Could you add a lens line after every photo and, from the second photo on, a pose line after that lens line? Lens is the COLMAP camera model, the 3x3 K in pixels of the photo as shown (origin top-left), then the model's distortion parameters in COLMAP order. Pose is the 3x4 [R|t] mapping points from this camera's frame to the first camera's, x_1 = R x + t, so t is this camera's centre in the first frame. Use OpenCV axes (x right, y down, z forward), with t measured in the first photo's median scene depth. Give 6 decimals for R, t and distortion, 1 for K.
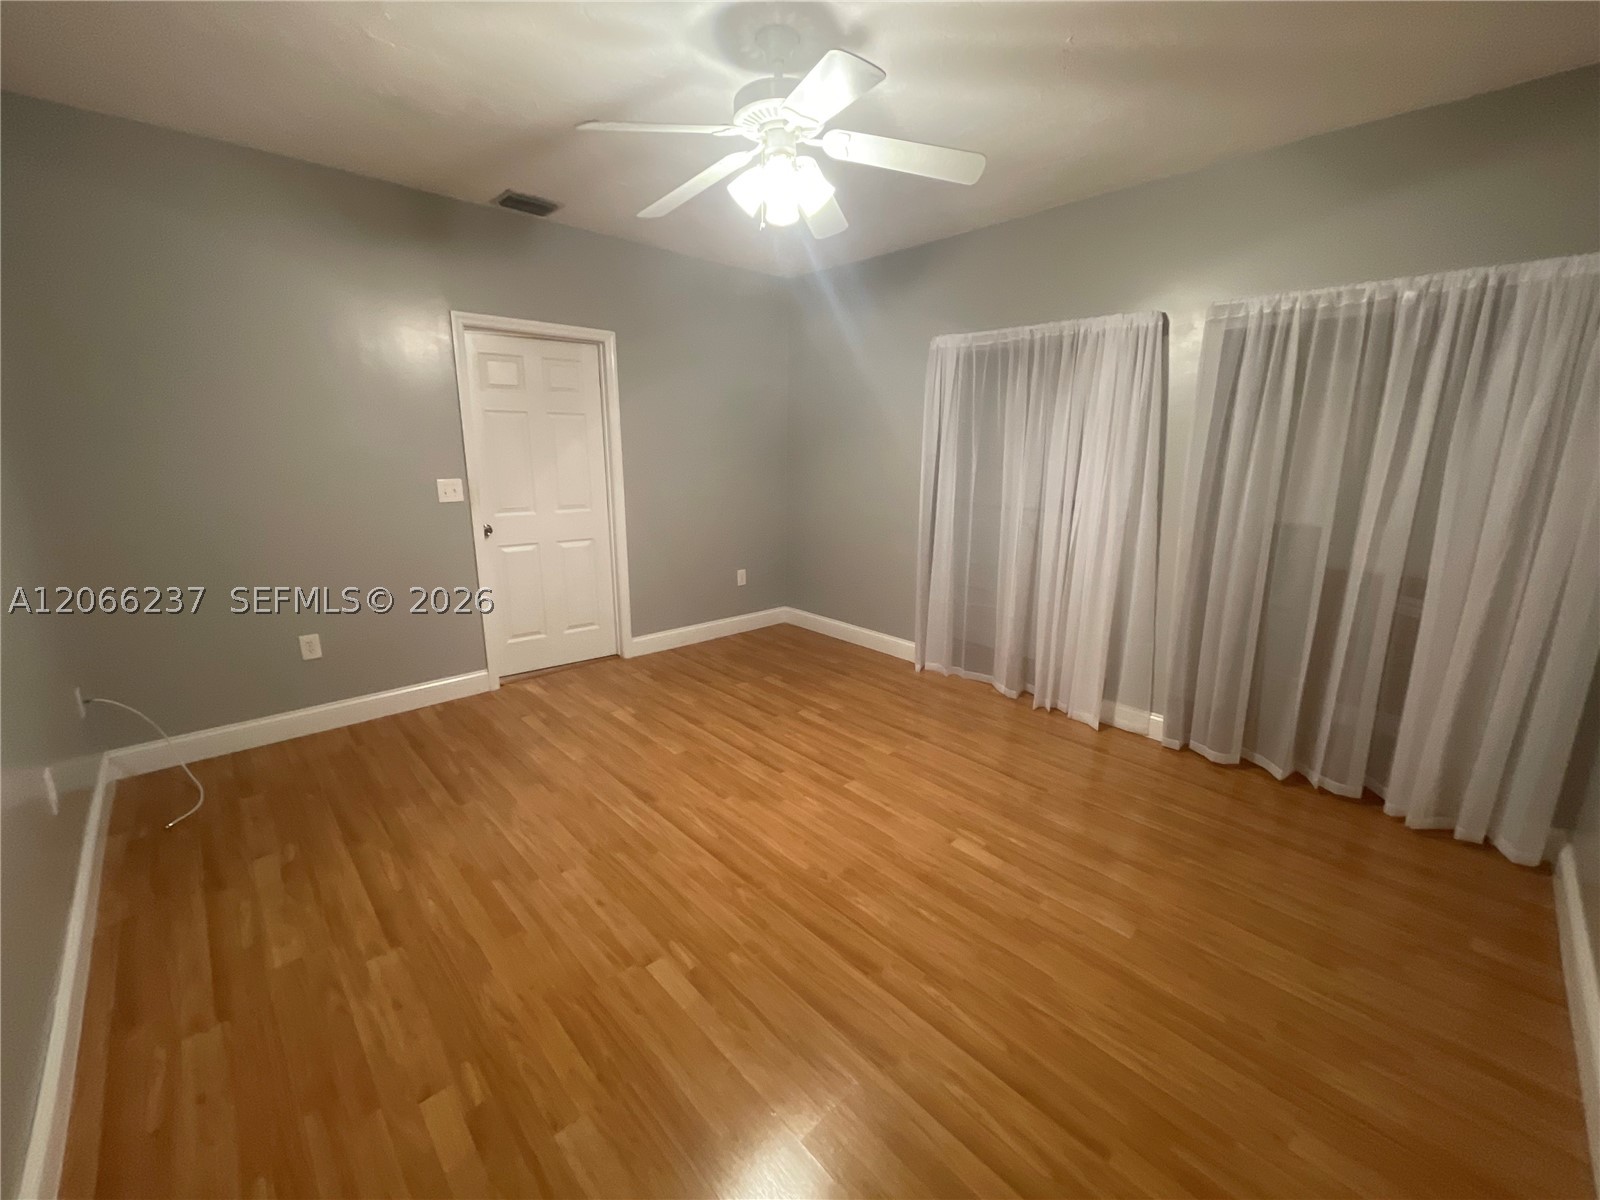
lens RADIAL K [[642.9, 0, 791.7], [0, 642.9, 594.4], [0, 0, 1]] dist [0.000095, -0.000703]
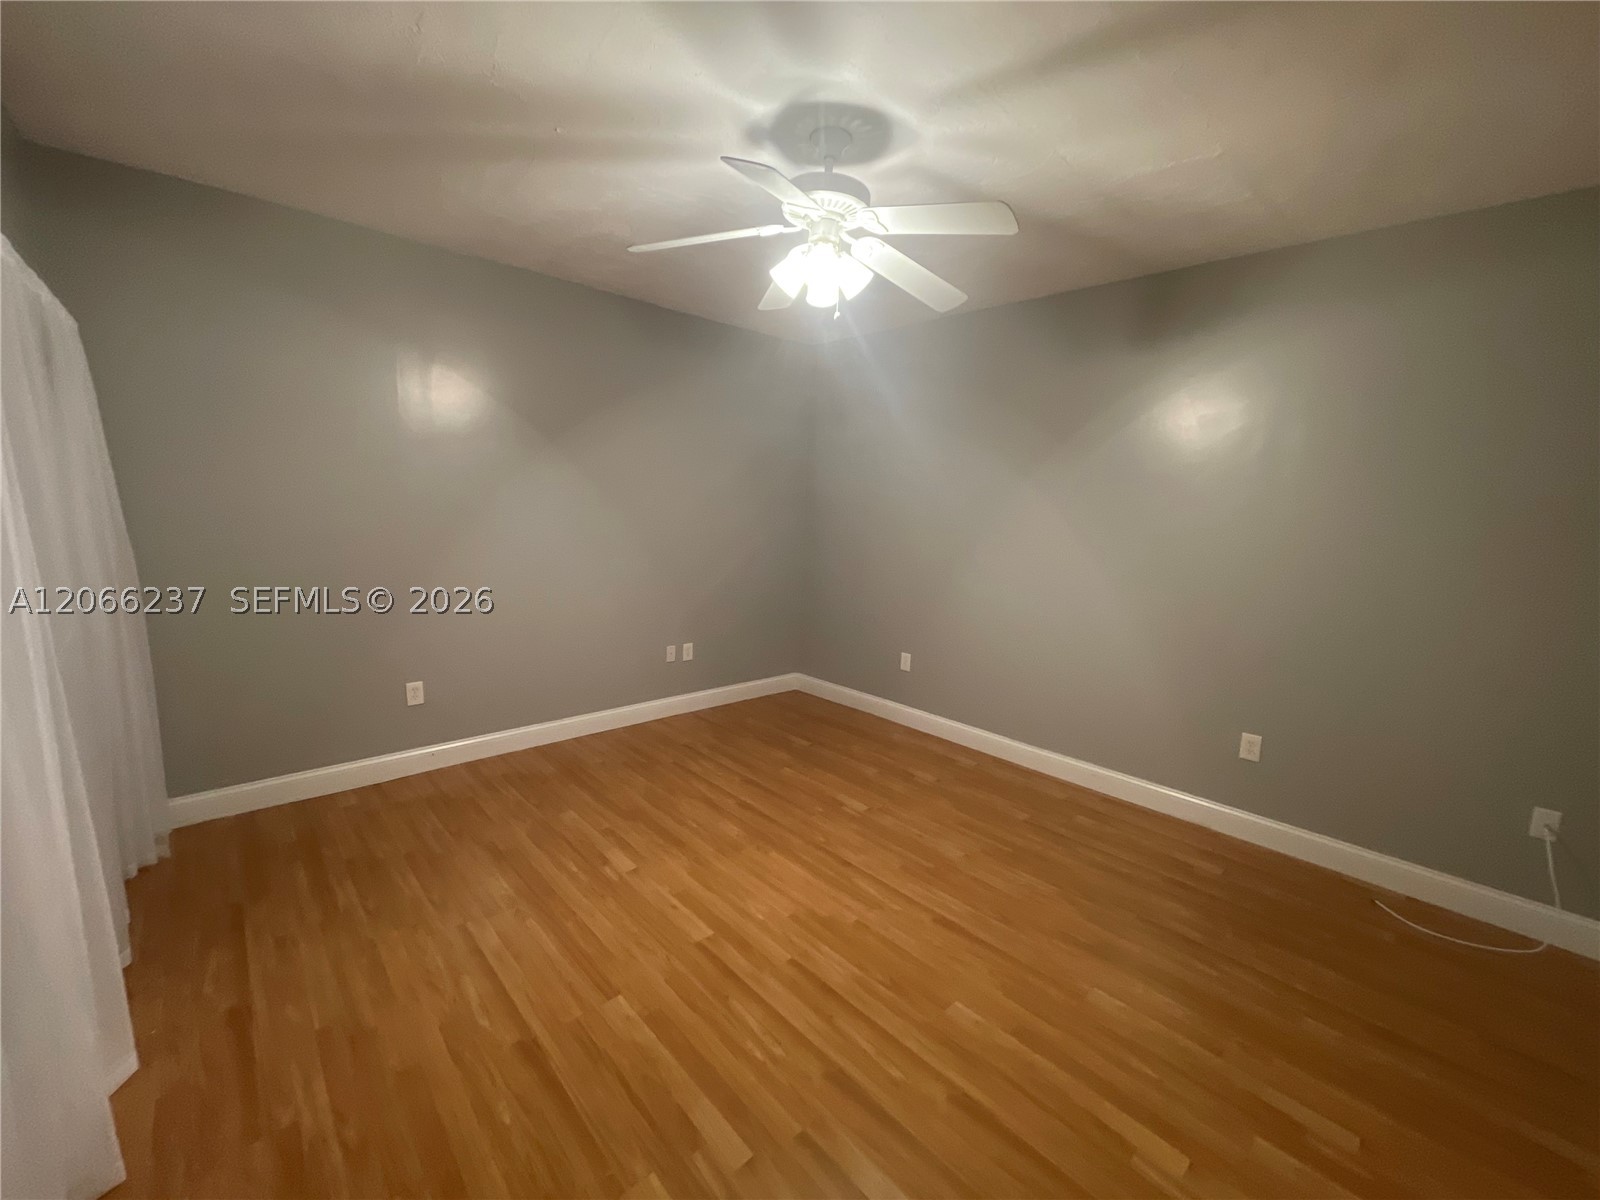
lens RADIAL K [[642.9, 0, 797.7], [0, 642.9, 598.9], [0, 0, 1]] dist [0.000095, -0.000703]
pose [[-0.998684, -0.050911, 0.006205, -0.008765], [-0.045030, 0.928300, 0.369095, -0.430661], [-0.024551, 0.368329, -0.929371, 1.763057]]
